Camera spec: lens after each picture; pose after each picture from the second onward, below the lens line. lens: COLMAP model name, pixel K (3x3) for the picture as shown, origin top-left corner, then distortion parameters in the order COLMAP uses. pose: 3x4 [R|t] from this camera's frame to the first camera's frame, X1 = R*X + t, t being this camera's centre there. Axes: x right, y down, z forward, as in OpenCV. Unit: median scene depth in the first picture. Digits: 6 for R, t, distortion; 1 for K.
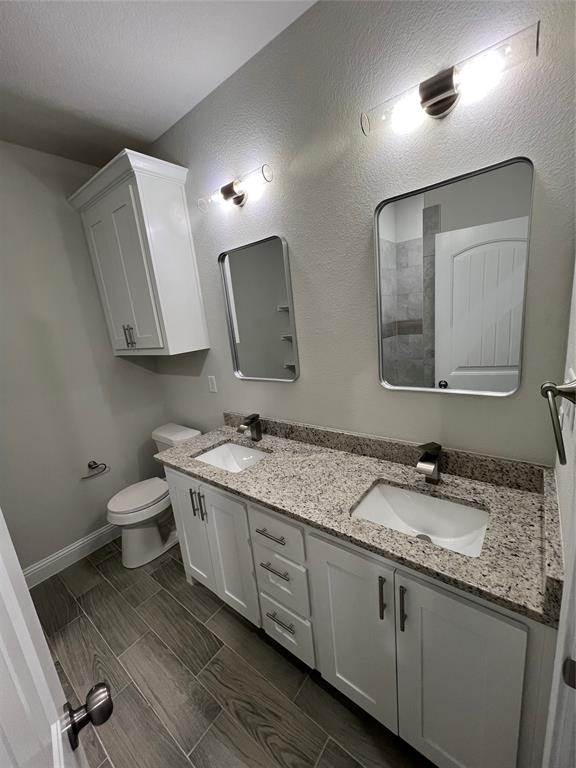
lens RADIAL K [[307.2, 0, 287.8], [0, 307.2, 386.7], [0, 0, 1]] dist [-0.001511, 0.000140]
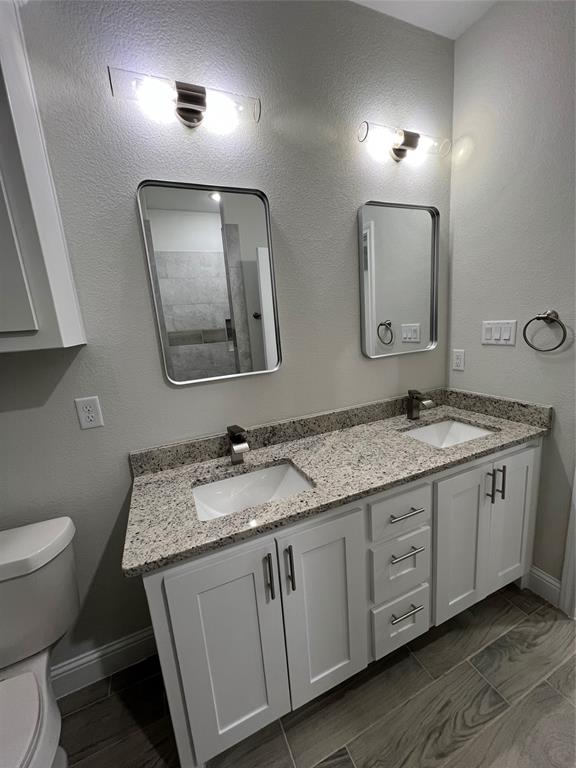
lens RADIAL K [[307.2, 0, 287.8], [0, 307.2, 386.7], [0, 0, 1]] dist [-0.001511, 0.000140]
pose [[0.477361, -0.116865, 0.870901, -0.799655], [0.222104, 0.974981, 0.009090, 0.028611], [-0.850174, 0.189091, 0.491374, 0.650972]]
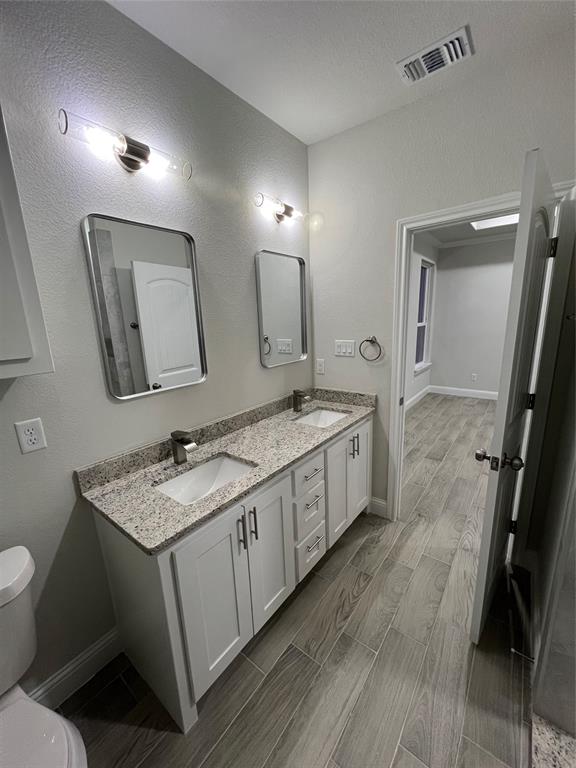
lens RADIAL K [[307.2, 0, 287.8], [0, 307.2, 386.7], [0, 0, 1]] dist [-0.001511, 0.000140]
pose [[-0.005884, -0.122576, 0.992442, -1.114908], [0.256750, 0.959003, 0.119968, -0.056760], [-0.966460, 0.255516, 0.025829, 0.813477]]
